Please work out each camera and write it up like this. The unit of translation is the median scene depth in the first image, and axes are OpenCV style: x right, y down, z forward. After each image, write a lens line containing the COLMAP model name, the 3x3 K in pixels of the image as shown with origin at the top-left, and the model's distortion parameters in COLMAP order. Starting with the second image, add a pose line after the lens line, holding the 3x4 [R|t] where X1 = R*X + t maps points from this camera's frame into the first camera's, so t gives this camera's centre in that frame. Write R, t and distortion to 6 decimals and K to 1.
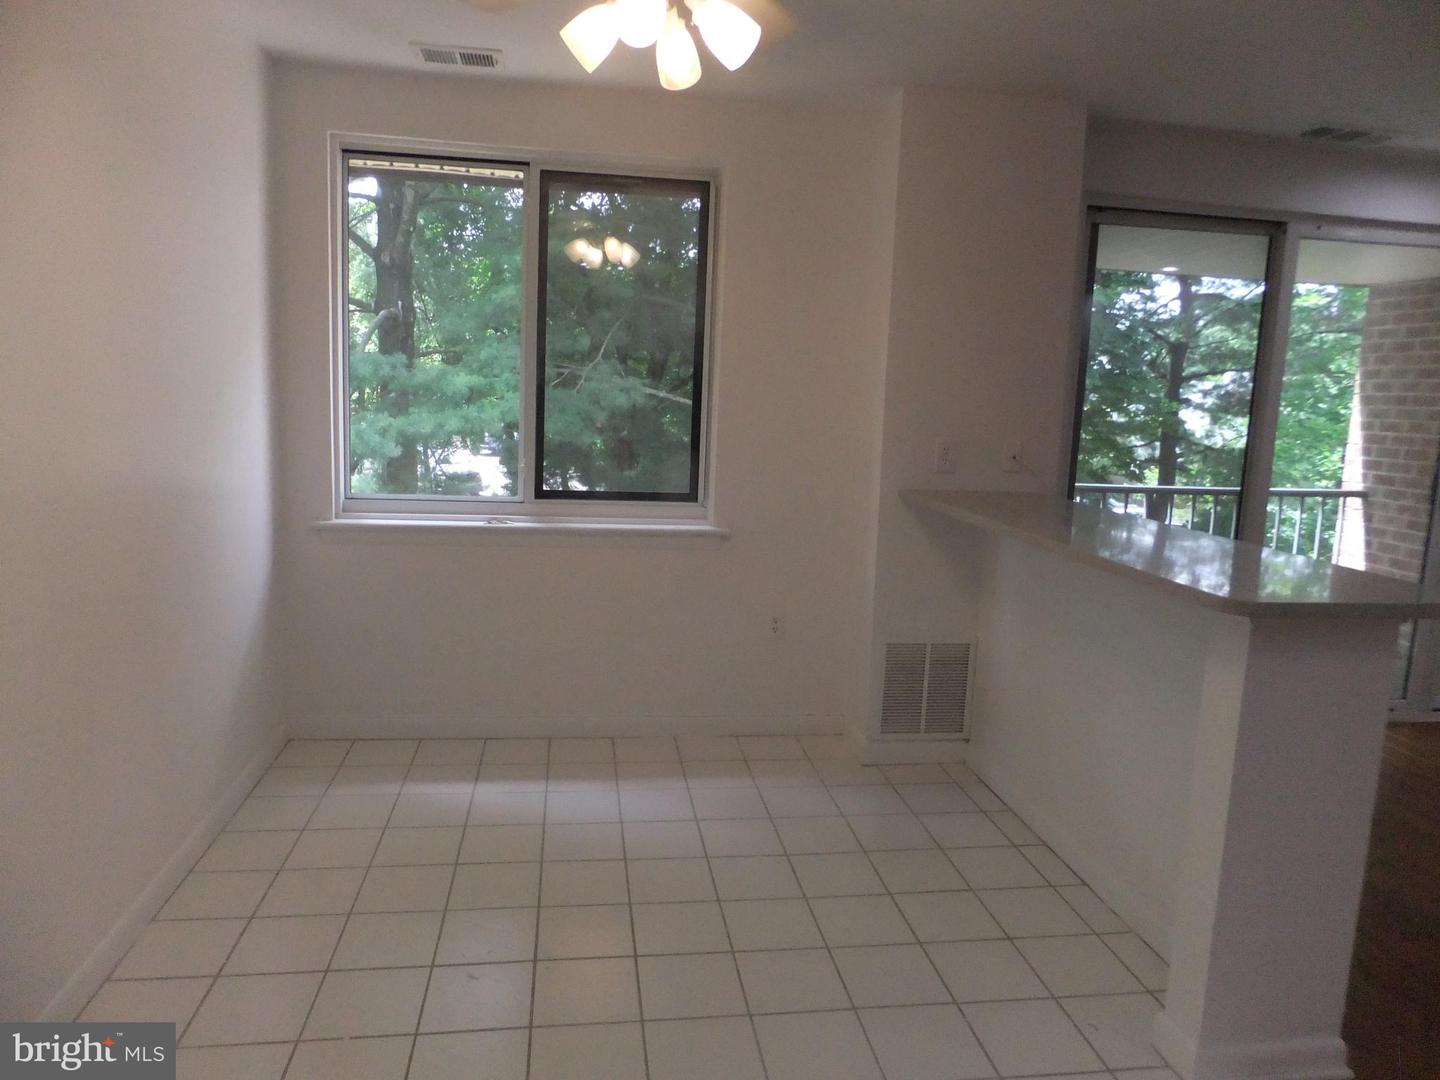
lens RADIAL K [[965.6, 0, 720.0], [0, 965.6, 540.0], [0, 0, 1]] dist [-0.002321, -0.000134]
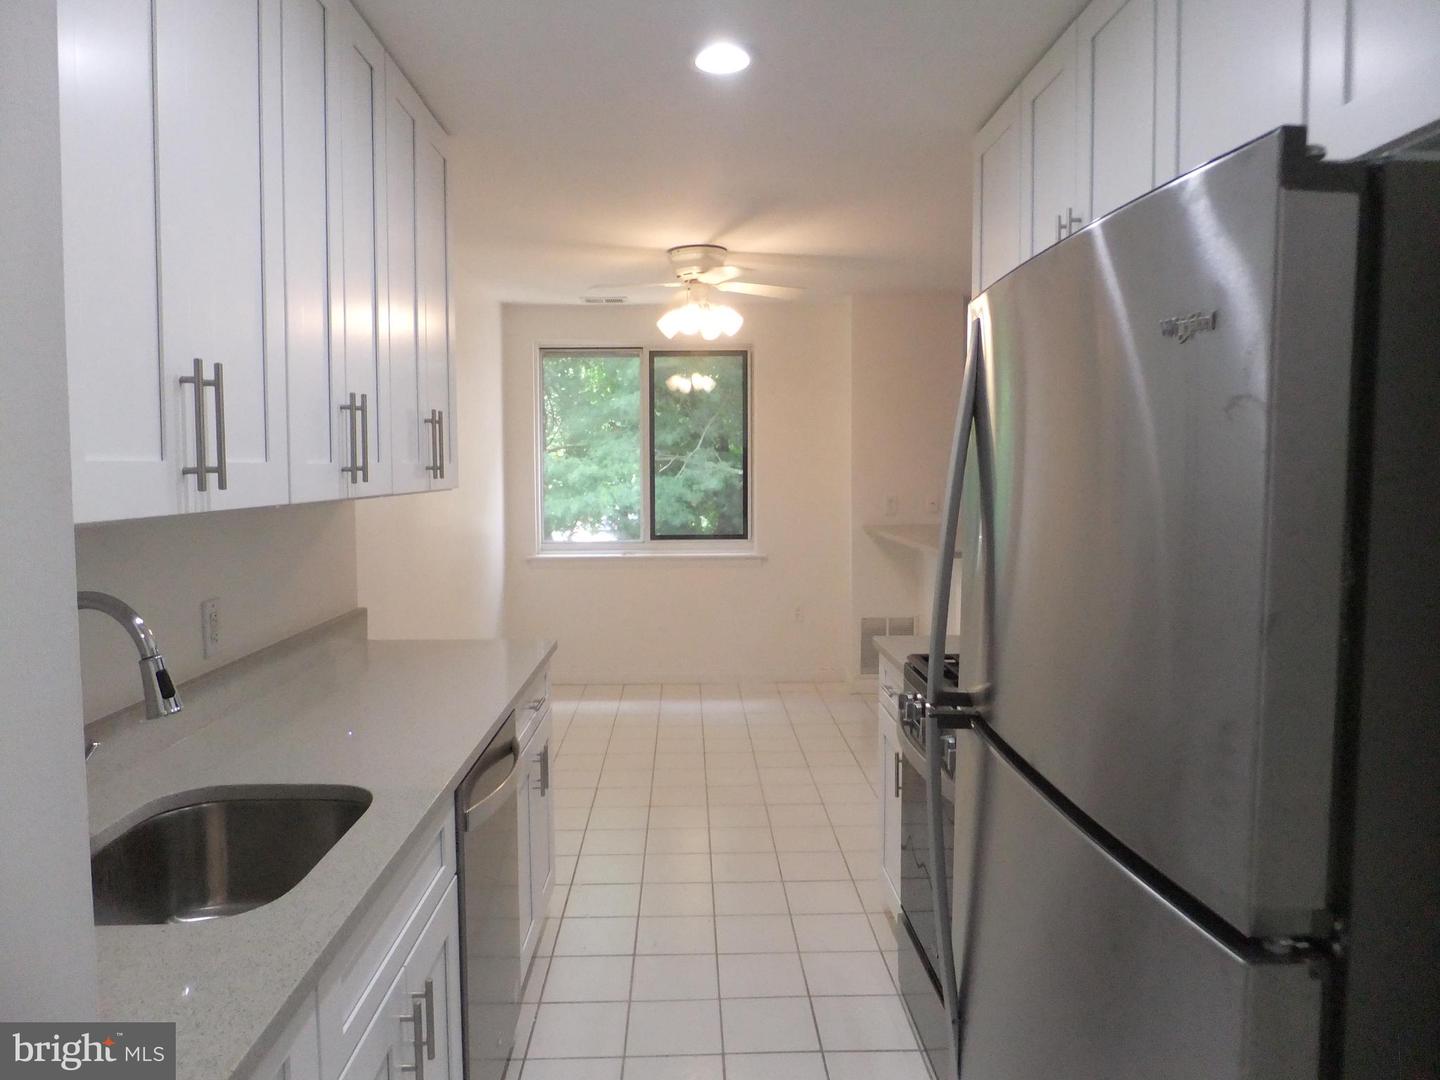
lens RADIAL K [[965.6, 0, 720.0], [0, 965.6, 540.0], [0, 0, 1]] dist [-0.002321, -0.000134]
pose [[0.992914, -0.037389, -0.112798, 0.089952], [0.028063, 0.996141, -0.083163, 0.075808], [0.115472, 0.079408, 0.990132, -0.492923]]
